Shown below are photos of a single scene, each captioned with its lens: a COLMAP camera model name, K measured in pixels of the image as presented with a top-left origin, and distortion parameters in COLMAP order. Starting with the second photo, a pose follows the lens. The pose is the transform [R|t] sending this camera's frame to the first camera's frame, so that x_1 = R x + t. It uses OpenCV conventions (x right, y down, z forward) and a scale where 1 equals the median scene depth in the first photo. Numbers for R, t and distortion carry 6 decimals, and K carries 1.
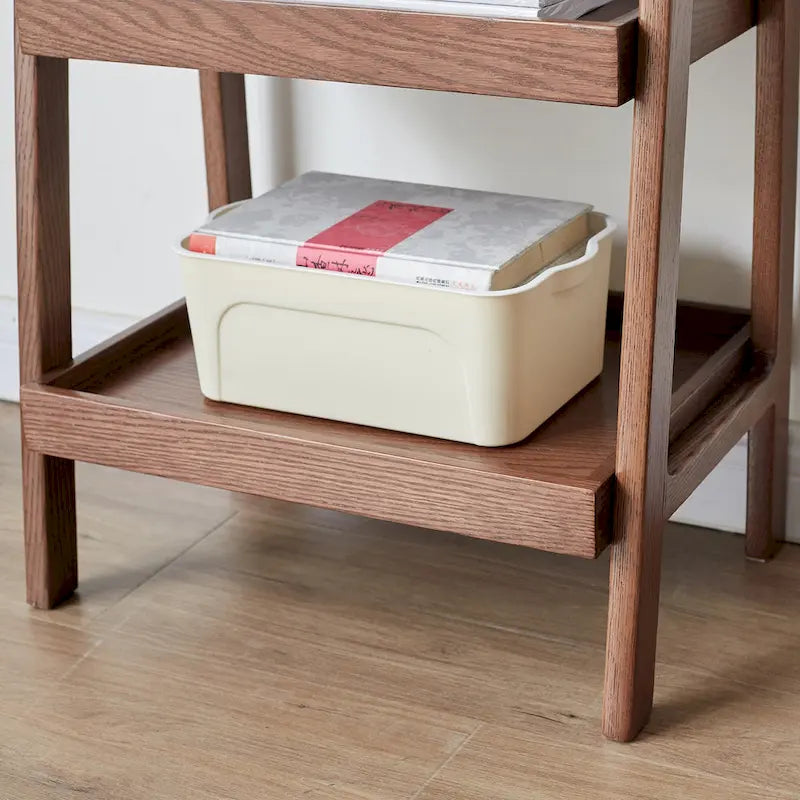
lens RADIAL K [[2163.4, 0, 400.0], [0, 2163.4, 400.0], [0, 0, 1]] dist [-0.123500, -1.590565]
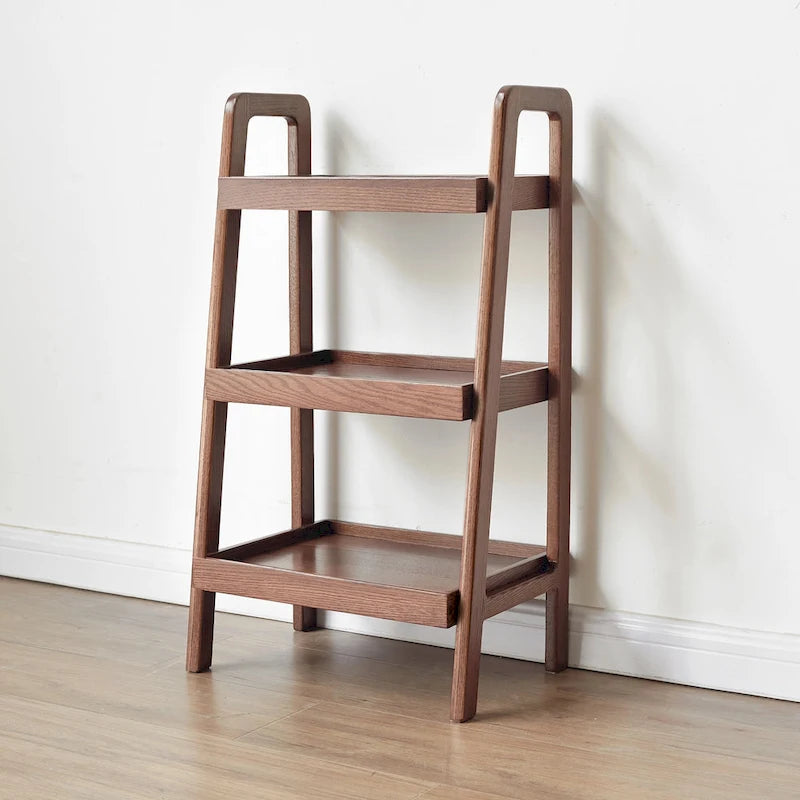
lens RADIAL K [[1862.8, 0, 400.0], [0, 1862.8, 400.0], [0, 0, 1]] dist [-0.106520, -0.191532]
pose [[0.996362, 0.045505, -0.072052, 0.164006], [-0.062854, 0.963356, -0.260759, 0.337705], [0.057546, 0.264339, 0.962711, -0.854997]]
